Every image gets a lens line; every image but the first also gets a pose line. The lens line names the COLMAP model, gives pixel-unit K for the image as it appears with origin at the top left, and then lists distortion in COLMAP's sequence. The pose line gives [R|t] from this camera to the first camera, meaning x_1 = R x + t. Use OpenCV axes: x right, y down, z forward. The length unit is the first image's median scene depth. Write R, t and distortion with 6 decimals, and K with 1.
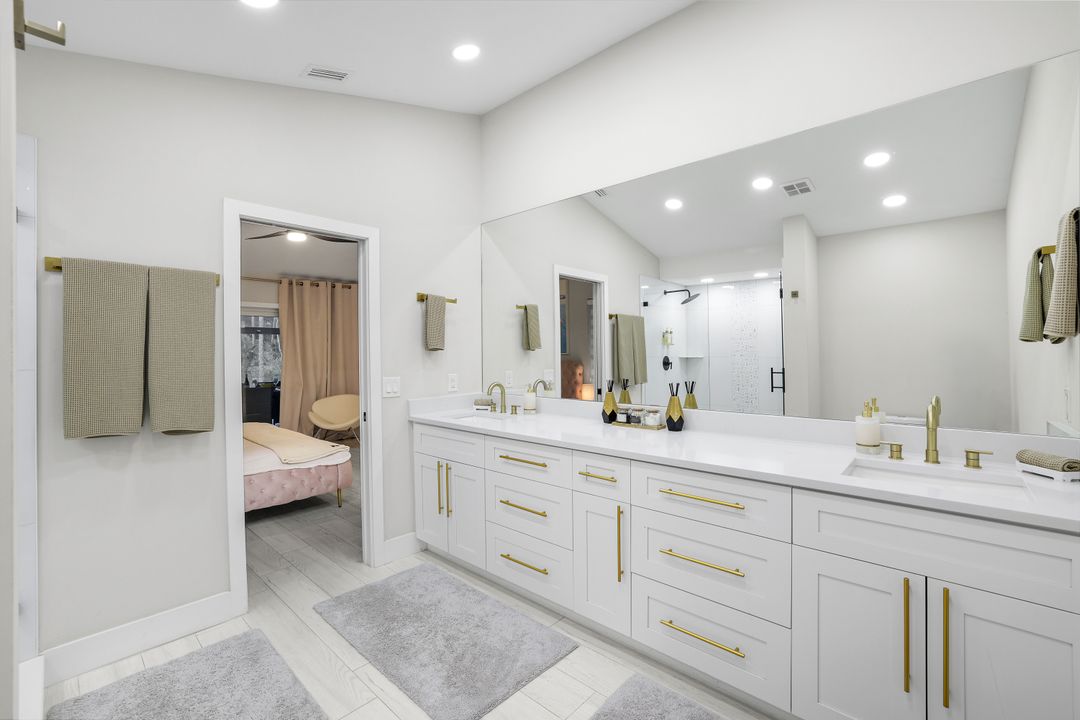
lens RADIAL K [[470.5, 0, 538.5], [0, 470.5, 356.5], [0, 0, 1]] dist [-0.001097, -0.000009]
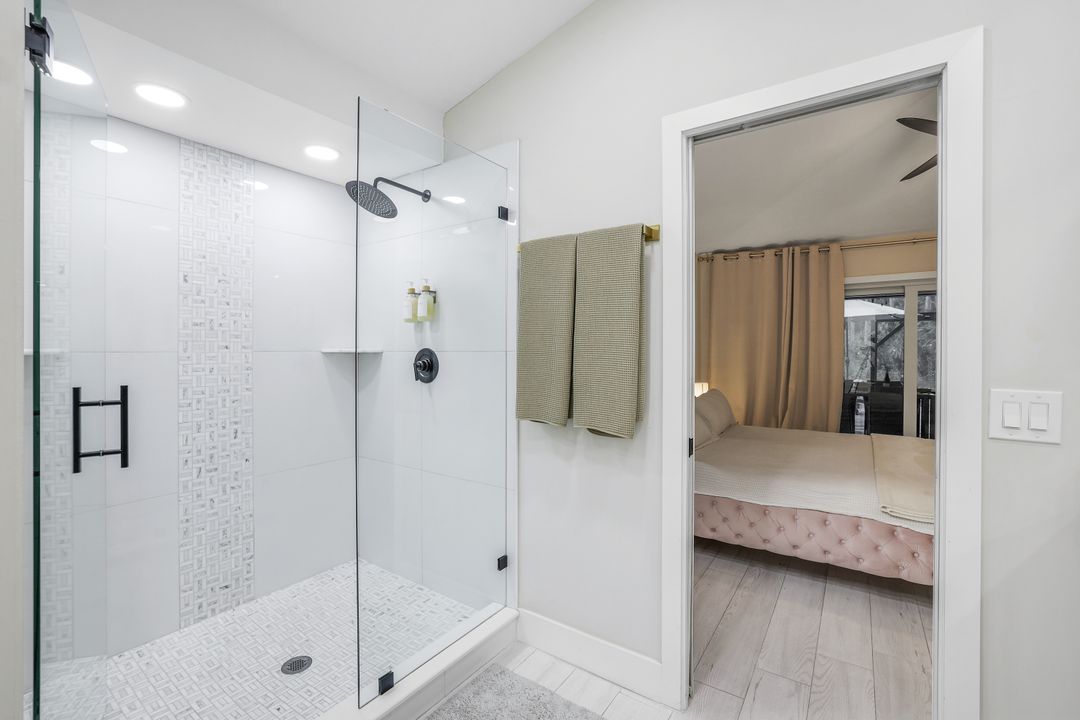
lens RADIAL K [[470.5, 0, 540.3], [0, 470.5, 354.8], [0, 0, 1]] dist [-0.001097, -0.000009]
pose [[0.148785, 0.016594, -0.988730, 0.015520], [-0.010878, 0.999826, 0.015143, 0.012553], [0.988810, 0.008502, 0.148940, 0.552244]]
